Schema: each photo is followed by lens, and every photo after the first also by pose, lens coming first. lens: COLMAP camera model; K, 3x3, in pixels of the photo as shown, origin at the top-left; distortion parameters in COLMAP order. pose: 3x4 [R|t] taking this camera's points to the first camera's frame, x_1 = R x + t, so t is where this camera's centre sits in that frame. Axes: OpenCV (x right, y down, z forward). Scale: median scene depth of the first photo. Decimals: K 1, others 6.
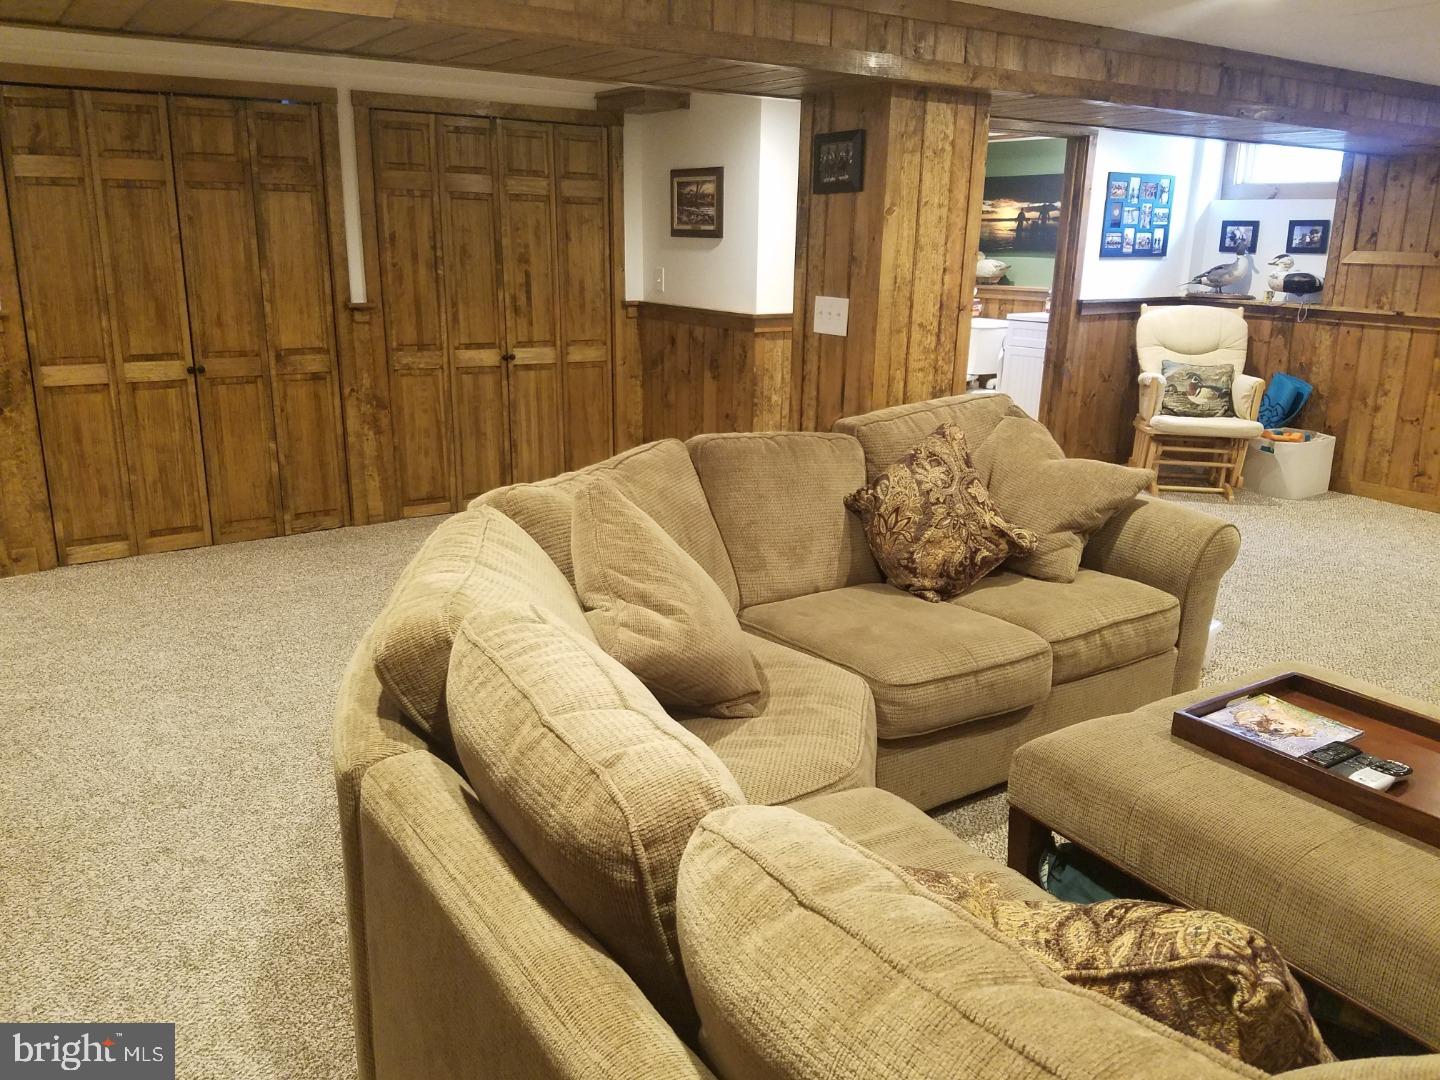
lens RADIAL K [[1088.0, 0, 714.2], [0, 1088.0, 543.2], [0, 0, 1]] dist [0.053052, -0.103093]
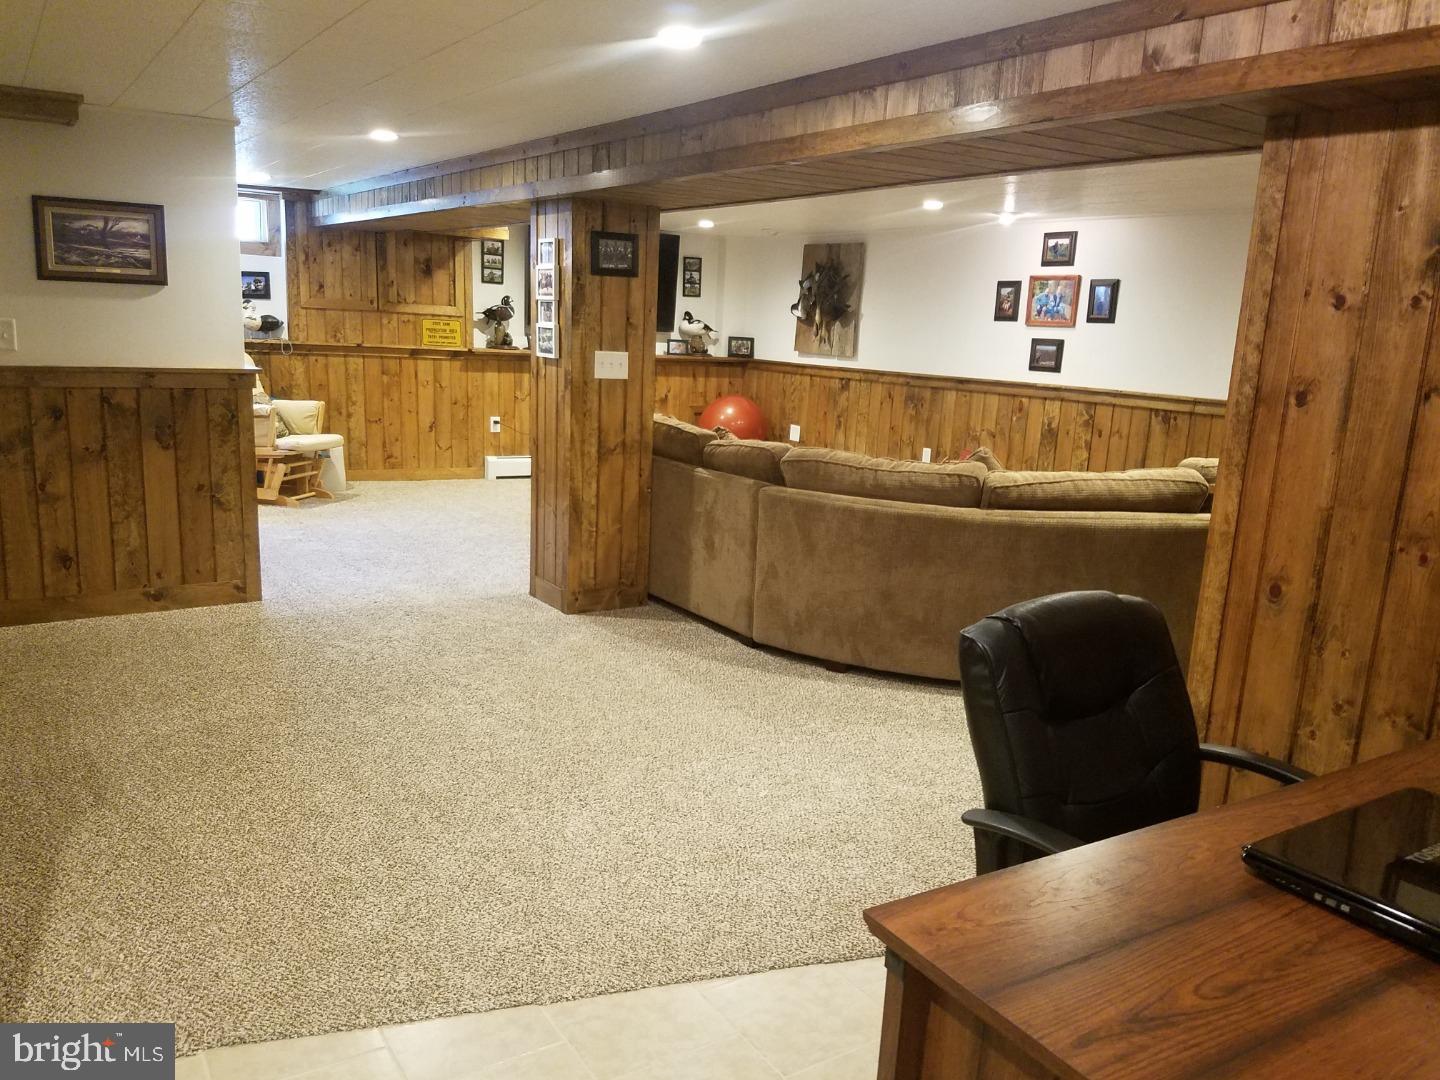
lens RADIAL K [[1088.0, 0, 717.0], [0, 1088.0, 540.7], [0, 0, 1]] dist [0.053052, -0.103093]
pose [[0.063036, -0.209305, 0.975816, -0.746576], [0.222049, 0.956194, 0.190752, -0.137545], [-0.972996, 0.204655, 0.106751, 0.464880]]
